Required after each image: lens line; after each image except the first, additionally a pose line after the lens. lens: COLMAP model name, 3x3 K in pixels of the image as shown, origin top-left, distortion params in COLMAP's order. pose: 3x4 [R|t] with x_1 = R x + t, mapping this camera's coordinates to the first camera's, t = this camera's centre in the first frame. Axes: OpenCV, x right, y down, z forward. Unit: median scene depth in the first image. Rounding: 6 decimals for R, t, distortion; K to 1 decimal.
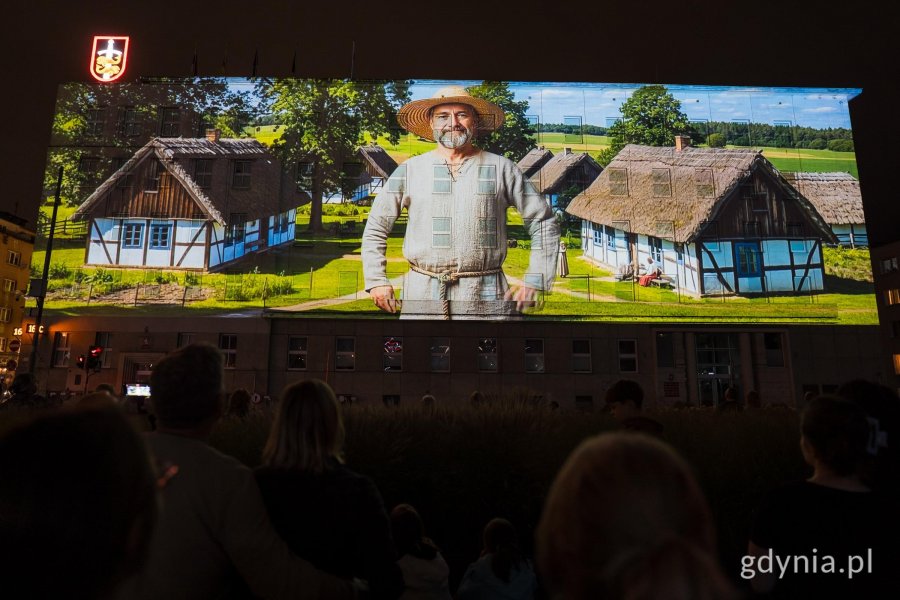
lens RADIAL K [[585.0, 0, 439.9], [0, 585.0, 268.8], [0, 0, 1]] dist [-0.027453, 0.013546]
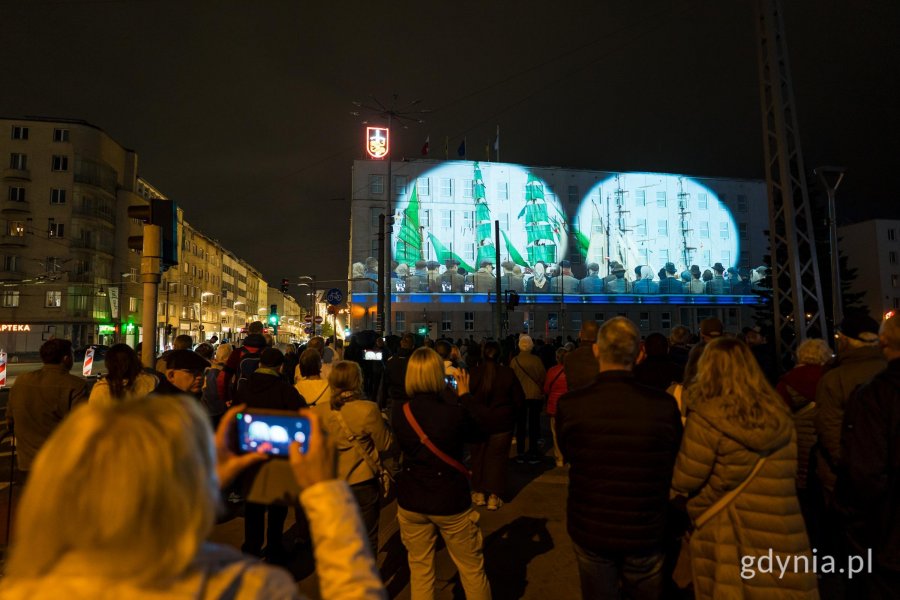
lens RADIAL K [[492.9, 0, 442.7], [0, 492.9, 299.7], [0, 0, 1]] dist [-0.037164, 0.017019]
pose [[0.986588, -0.004633, 0.163163, -0.621640], [-0.016210, 0.991875, 0.126182, -0.103931], [-0.162422, -0.127135, 0.978497, -0.427074]]
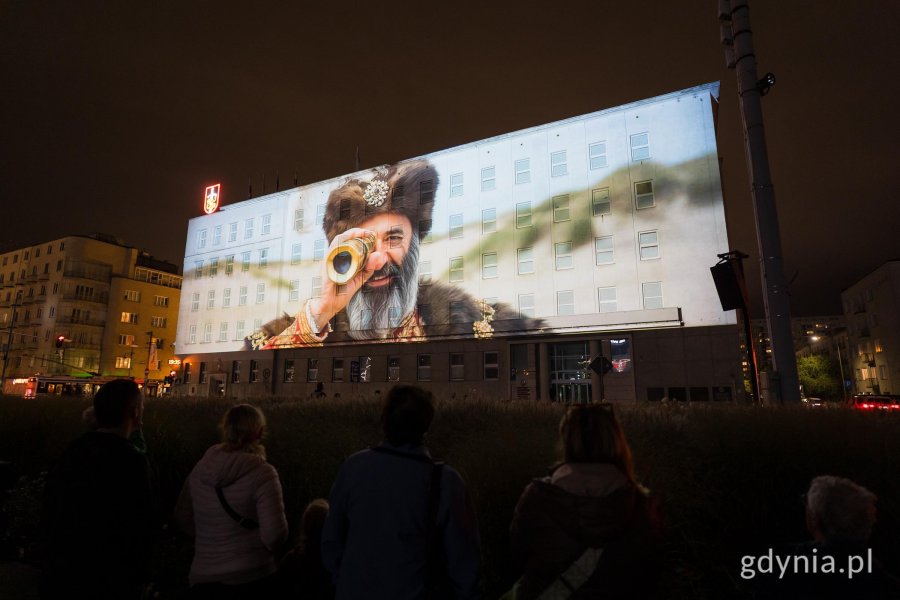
lens RADIAL K [[492.9, 0, 449.7], [0, 492.9, 299.7], [0, 0, 1]] dist [-0.037164, 0.017019]
pose [[0.878452, -0.097406, -0.467797, 0.673169], [0.100186, 0.994787, -0.019005, 0.022990], [0.467210, -0.030172, 0.883631, 0.062885]]
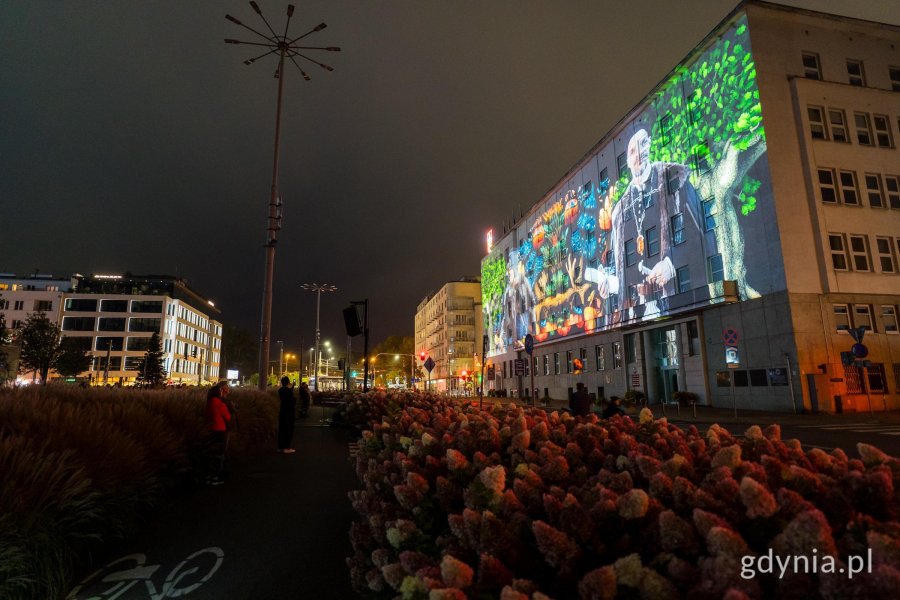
lens RADIAL K [[492.9, 0, 449.2], [0, 492.9, 298.5], [0, 0, 1]] dist [-0.037164, 0.017019]
pose [[0.186478, -0.189430, -0.964024, 1.211593], [0.213425, 0.965614, -0.148458, 0.099544], [0.958997, -0.178063, 0.220495, 0.390196]]
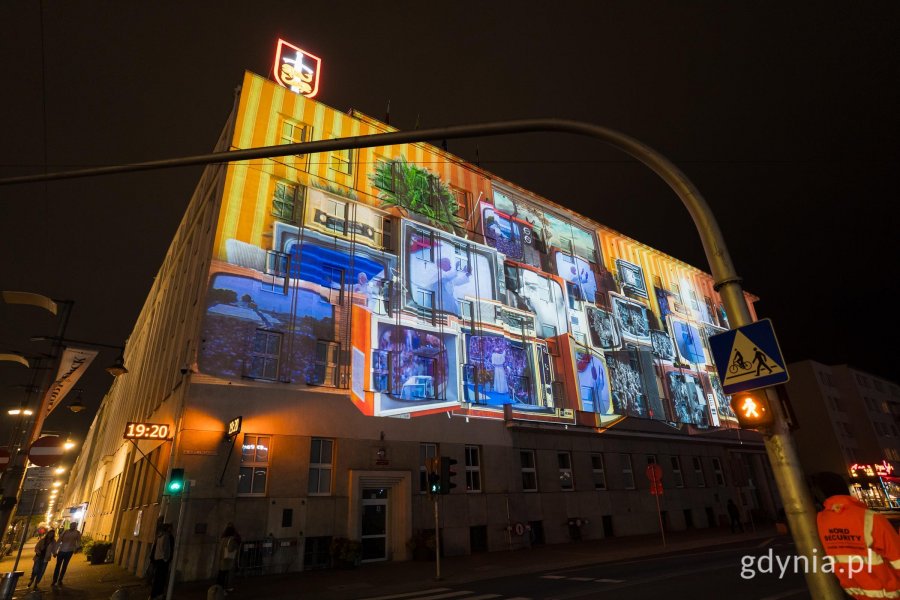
lens RADIAL K [[492.9, 0, 447.5], [0, 492.9, 295.5], [0, 0, 1]] dist [-0.037164, 0.017019]
pose [[0.814655, 0.195339, 0.546059, -0.710202], [-0.072681, 0.968533, -0.238037, 0.068055], [-0.575374, 0.154230, 0.803218, 0.409739]]
